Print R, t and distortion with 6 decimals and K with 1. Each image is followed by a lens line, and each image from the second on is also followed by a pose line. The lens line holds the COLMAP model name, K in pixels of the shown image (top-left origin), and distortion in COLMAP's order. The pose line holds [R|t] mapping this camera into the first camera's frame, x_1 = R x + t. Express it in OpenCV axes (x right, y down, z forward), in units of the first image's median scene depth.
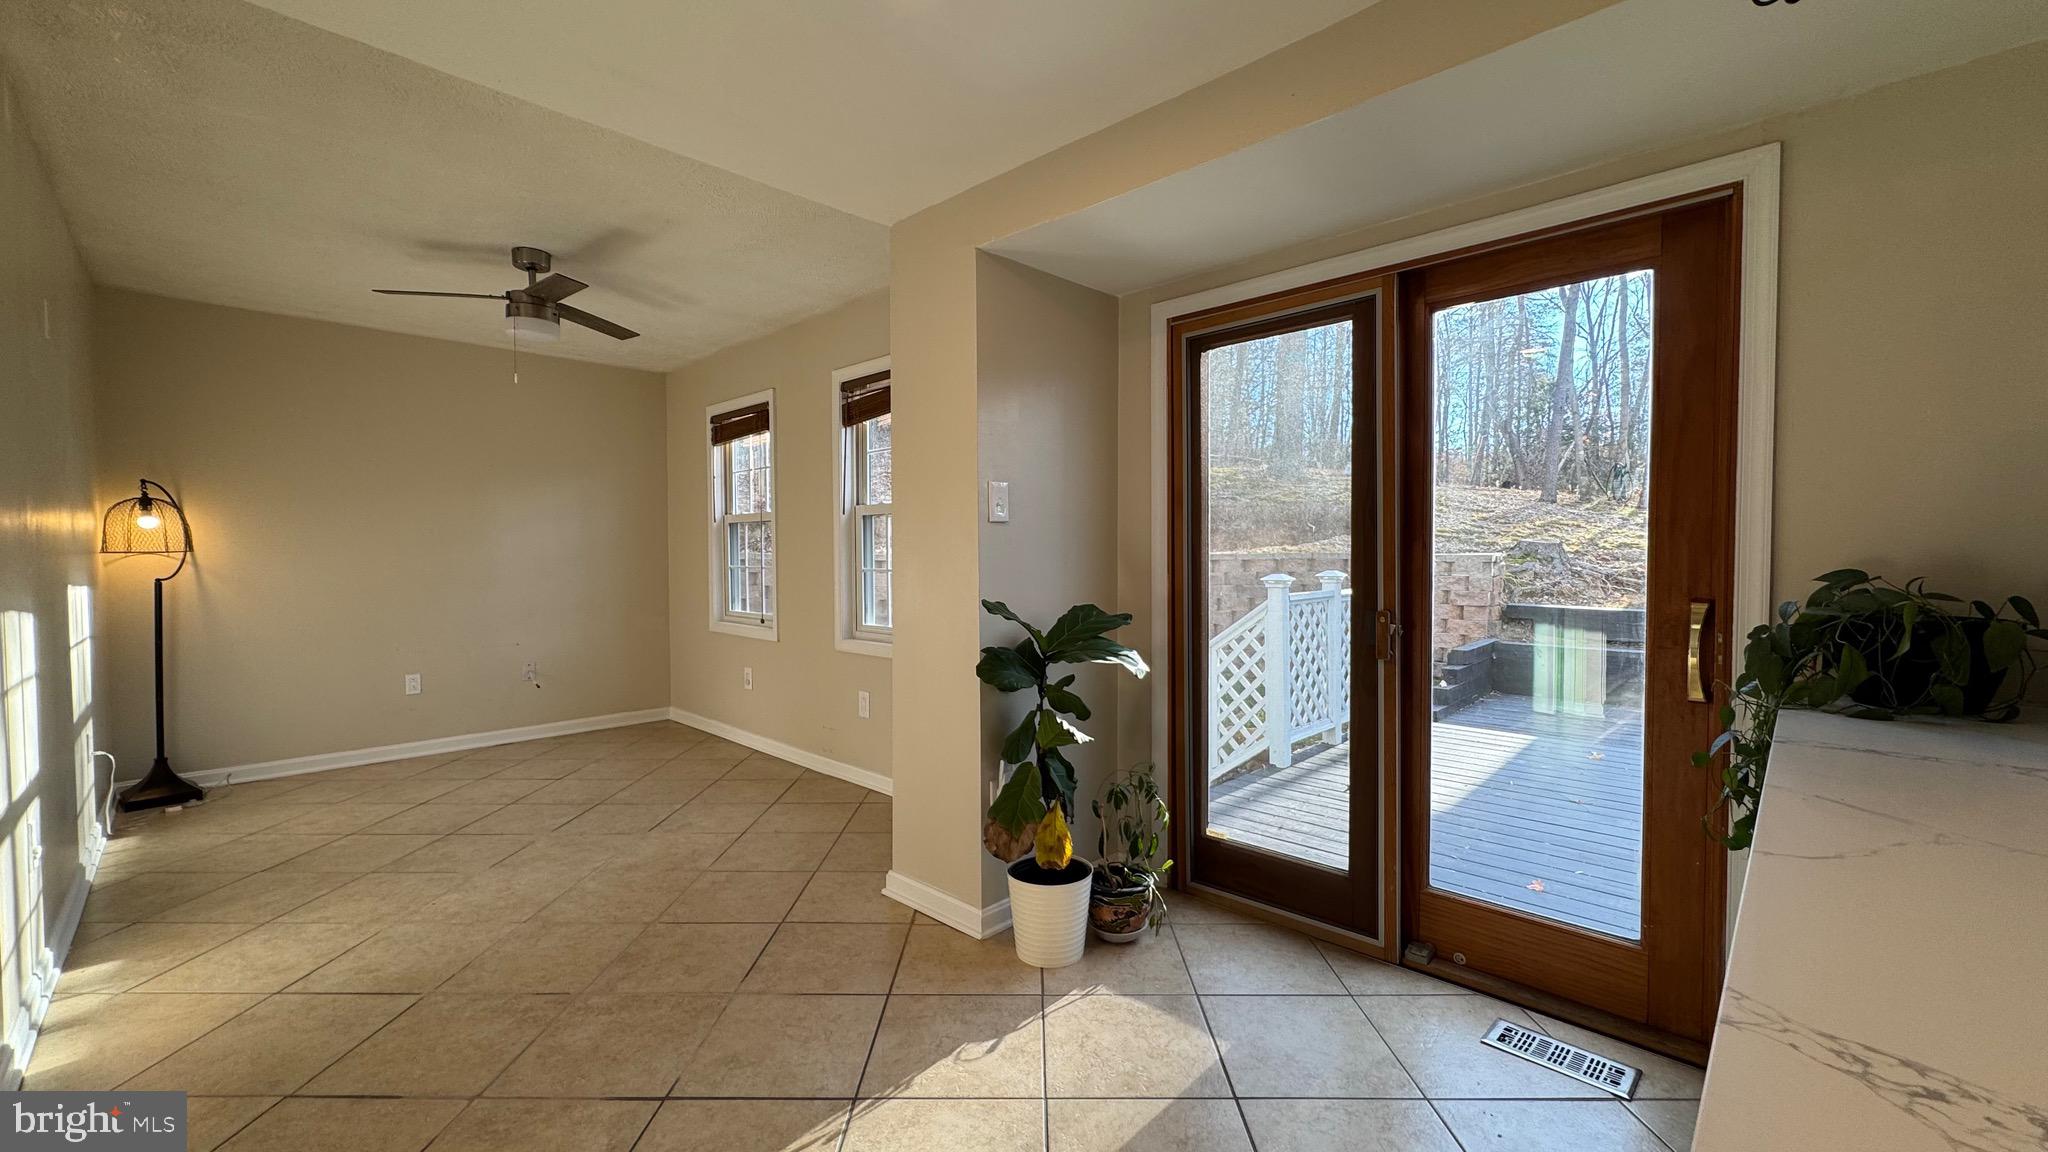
lens RADIAL K [[807.4, 0, 1015.3], [0, 807.4, 579.9], [0, 0, 1]] dist [0.000484, 0.000011]
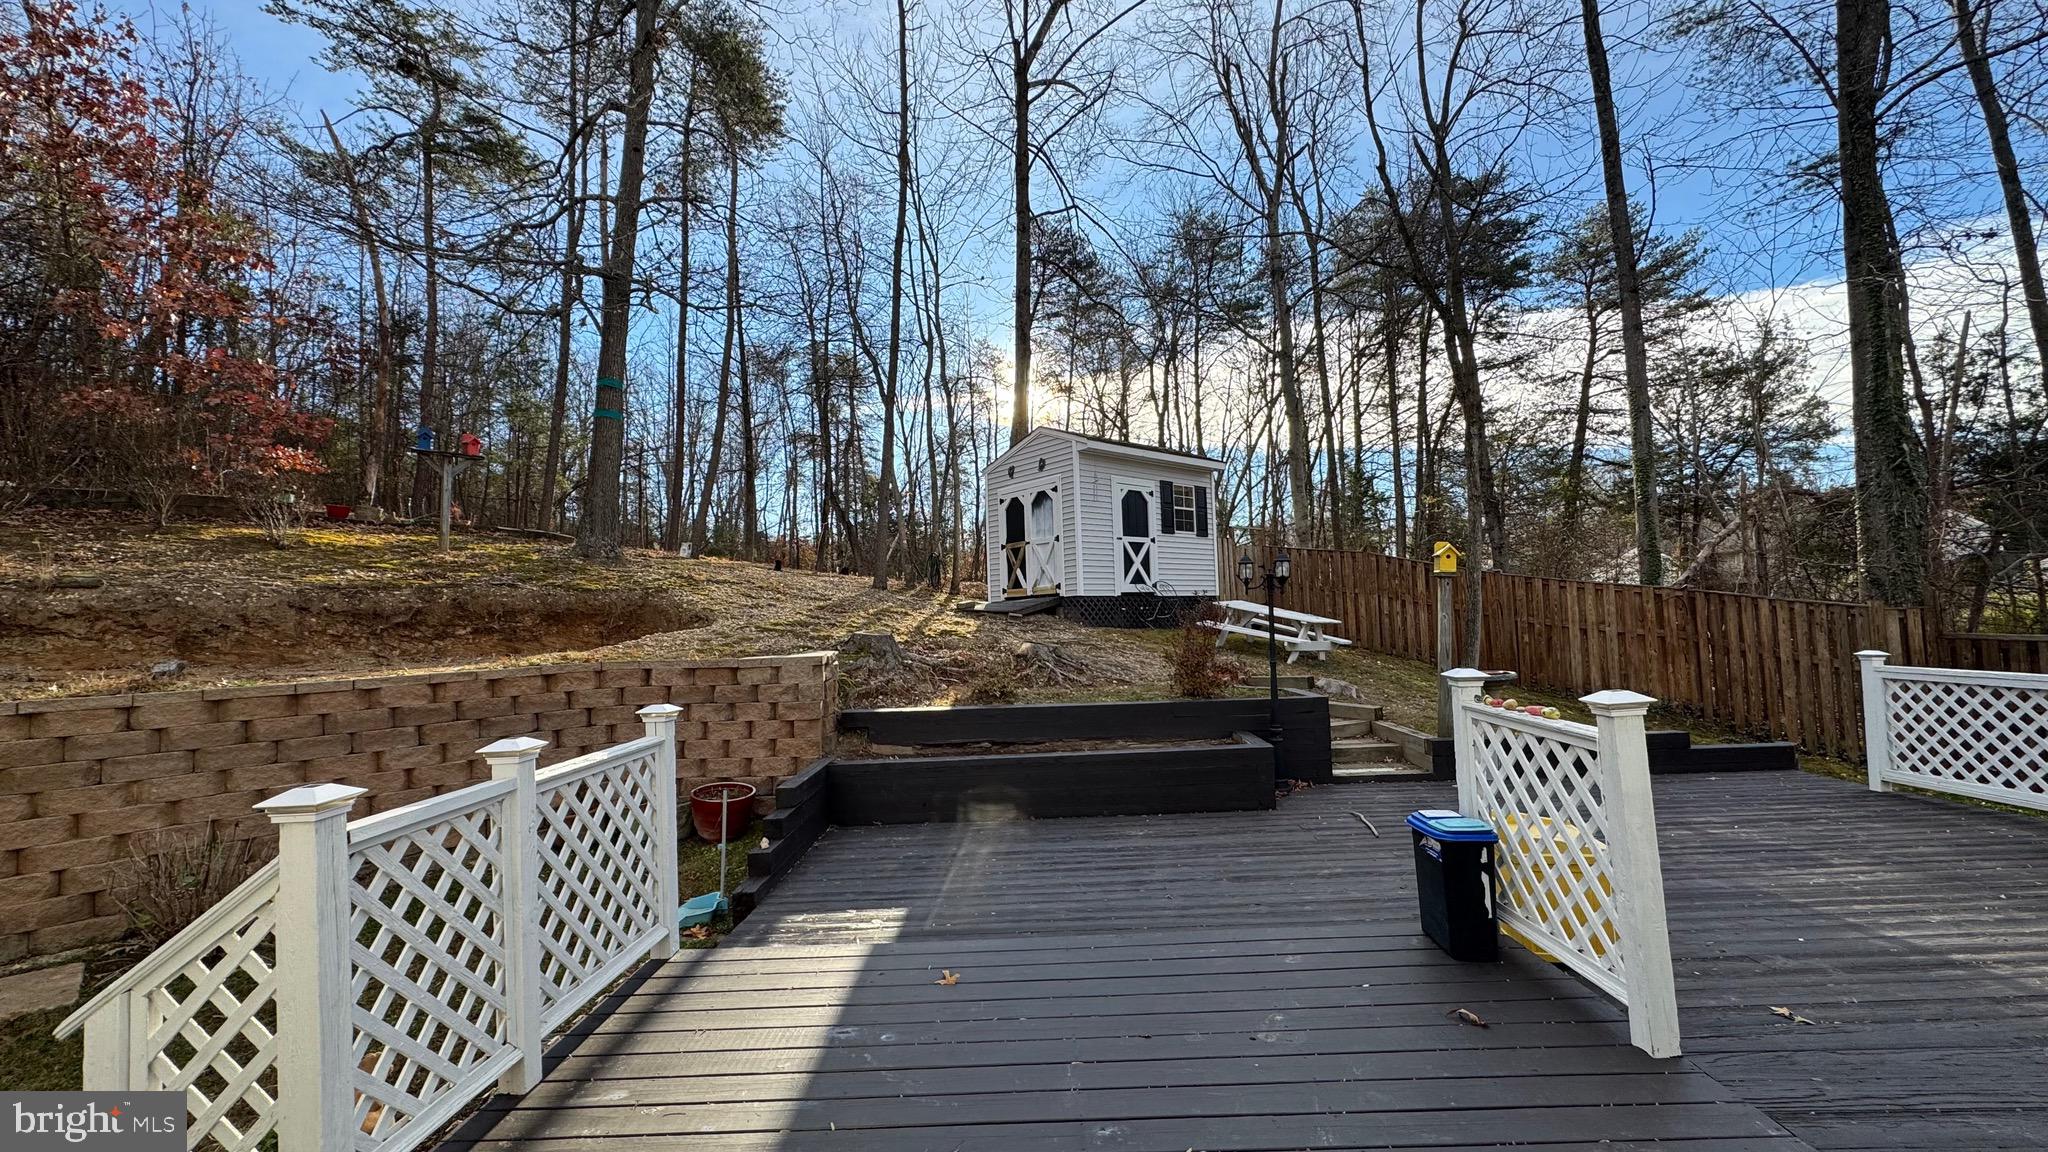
lens RADIAL K [[807.4, 0, 1015.3], [0, 807.4, 579.9], [0, 0, 1]] dist [0.000484, 0.000011]
pose [[0.736477, 0.002936, 0.676457, 0.158107], [0.067131, 0.994737, -0.077406, -0.027811], [-0.673124, 0.102419, 0.732403, 0.226626]]
